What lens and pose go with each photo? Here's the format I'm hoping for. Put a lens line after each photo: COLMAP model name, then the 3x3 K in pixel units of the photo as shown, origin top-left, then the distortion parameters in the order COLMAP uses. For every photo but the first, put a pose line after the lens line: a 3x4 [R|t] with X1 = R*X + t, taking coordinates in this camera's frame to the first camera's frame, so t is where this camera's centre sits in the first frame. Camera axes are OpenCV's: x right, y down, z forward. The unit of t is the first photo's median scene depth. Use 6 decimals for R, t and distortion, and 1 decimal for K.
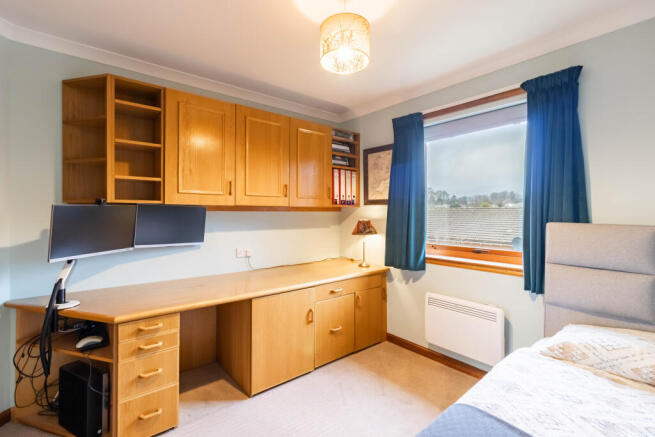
lens RADIAL K [[301.4, 0, 324.9], [0, 301.4, 215.4], [0, 0, 1]] dist [0.000188, 0.000060]
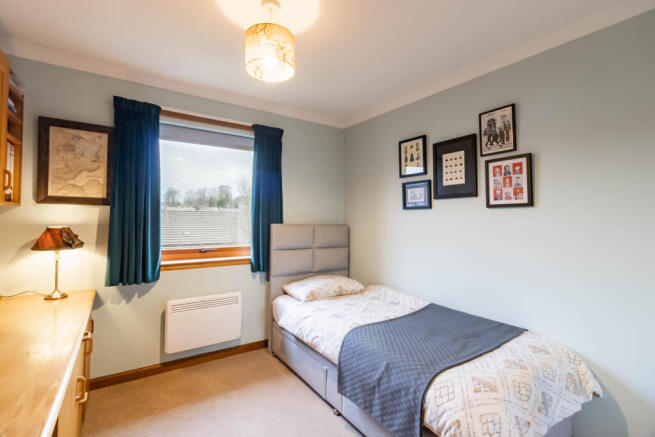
lens RADIAL K [[301.4, 0, 324.9], [0, 301.4, 215.4], [0, 0, 1]] dist [0.000188, 0.000060]
pose [[0.094300, 0.007483, 0.995516, -0.535493], [-0.000314, 0.999972, -0.007487, -0.005220], [-0.995544, 0.000393, 0.094299, 0.412749]]
